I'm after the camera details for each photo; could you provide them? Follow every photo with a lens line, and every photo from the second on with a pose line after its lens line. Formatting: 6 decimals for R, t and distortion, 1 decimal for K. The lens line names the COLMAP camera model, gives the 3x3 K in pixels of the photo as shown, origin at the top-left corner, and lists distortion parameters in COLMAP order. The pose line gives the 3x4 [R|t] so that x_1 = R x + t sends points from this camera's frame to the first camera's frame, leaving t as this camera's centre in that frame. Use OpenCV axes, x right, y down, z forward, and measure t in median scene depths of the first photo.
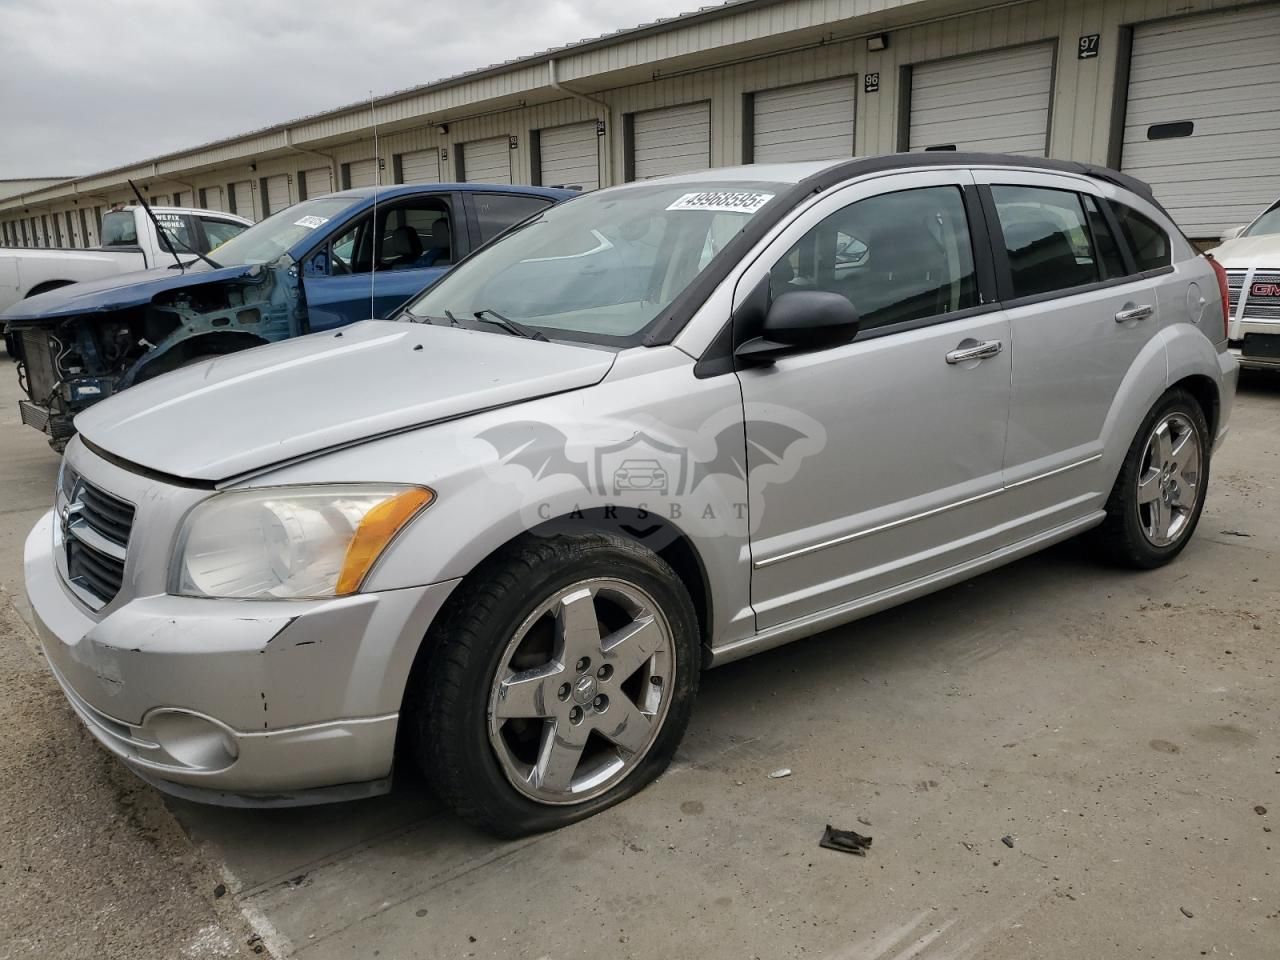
lens RADIAL K [[1050.7, 0, 640.0], [0, 1050.7, 480.0], [0, 0, 1]] dist [0.001494, 0.003437]
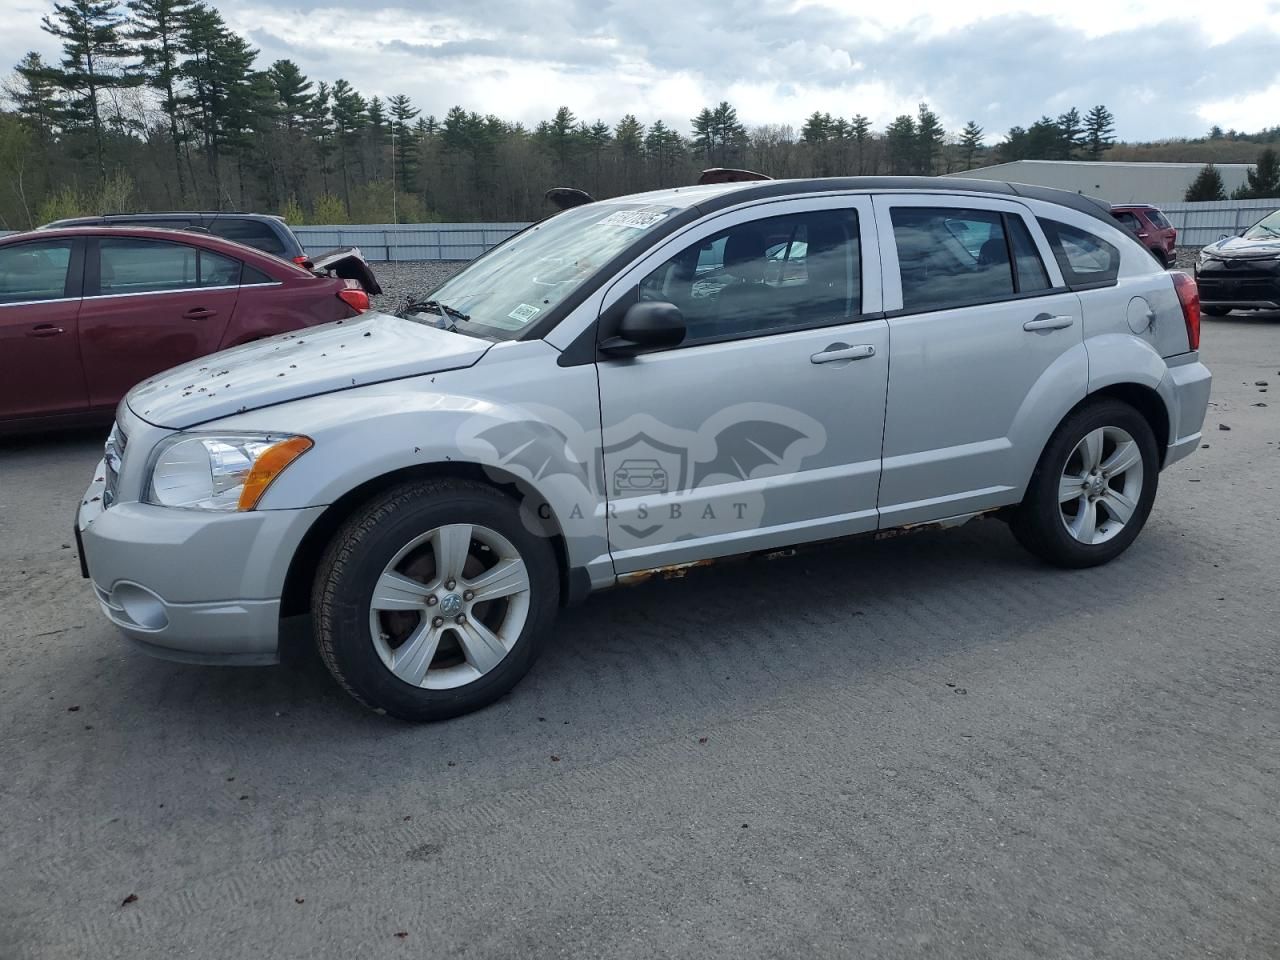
lens RADIAL K [[1050.7, 0, 640.0], [0, 1050.7, 480.0], [0, 0, 1]] dist [0.001494, 0.003437]
pose [[0.979518, 0.069243, -0.189078, 0.392408], [-0.064852, 0.997464, 0.029323, -0.004873], [0.190629, -0.016460, 0.981524, -0.211934]]
